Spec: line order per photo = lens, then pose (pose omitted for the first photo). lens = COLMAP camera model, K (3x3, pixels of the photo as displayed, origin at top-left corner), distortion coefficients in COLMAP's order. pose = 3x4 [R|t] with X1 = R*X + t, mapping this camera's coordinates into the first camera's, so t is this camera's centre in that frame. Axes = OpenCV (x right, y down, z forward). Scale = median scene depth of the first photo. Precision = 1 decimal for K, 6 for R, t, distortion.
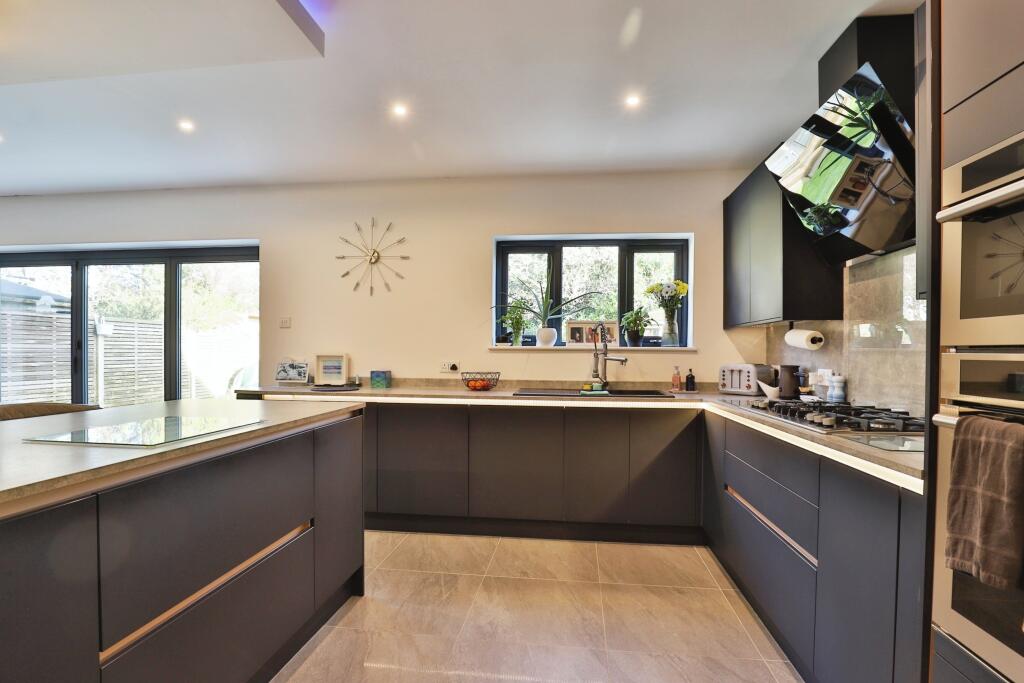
lens RADIAL K [[487.2, 0, 512.0], [0, 487.2, 341.5], [0, 0, 1]] dist [-0.000766, -0.000022]
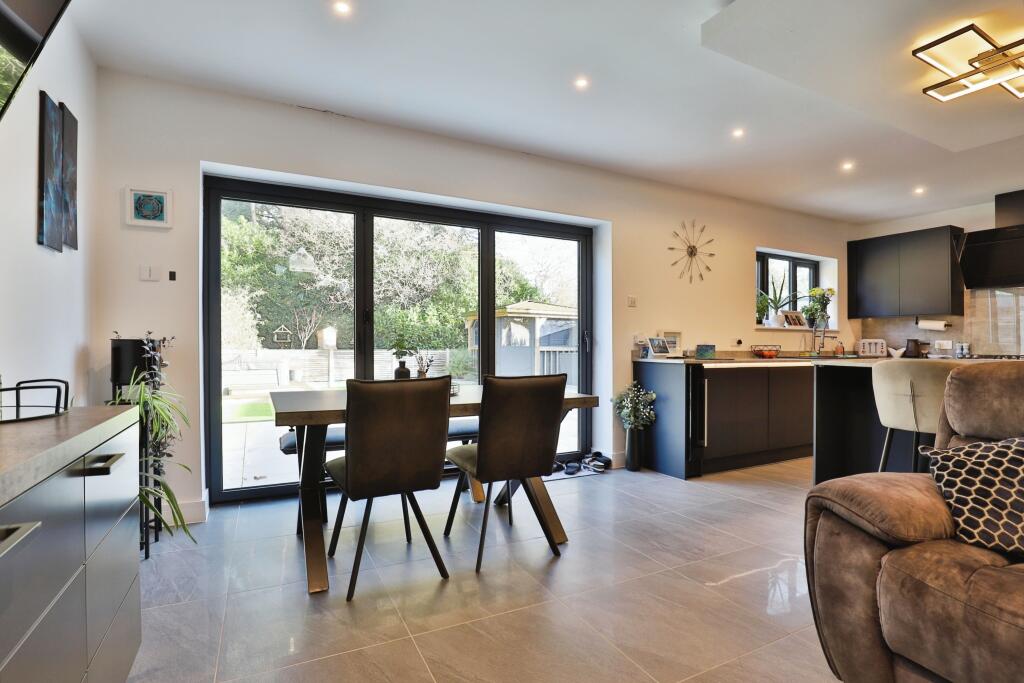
lens RADIAL K [[487.2, 0, 512.0], [0, 487.2, 341.5], [0, 0, 1]] dist [-0.000766, -0.000022]
pose [[0.824695, 0.001170, 0.565576, -1.367456], [-0.015298, 0.999678, 0.020238, 0.033760], [-0.565370, -0.025342, 0.824448, 0.256263]]
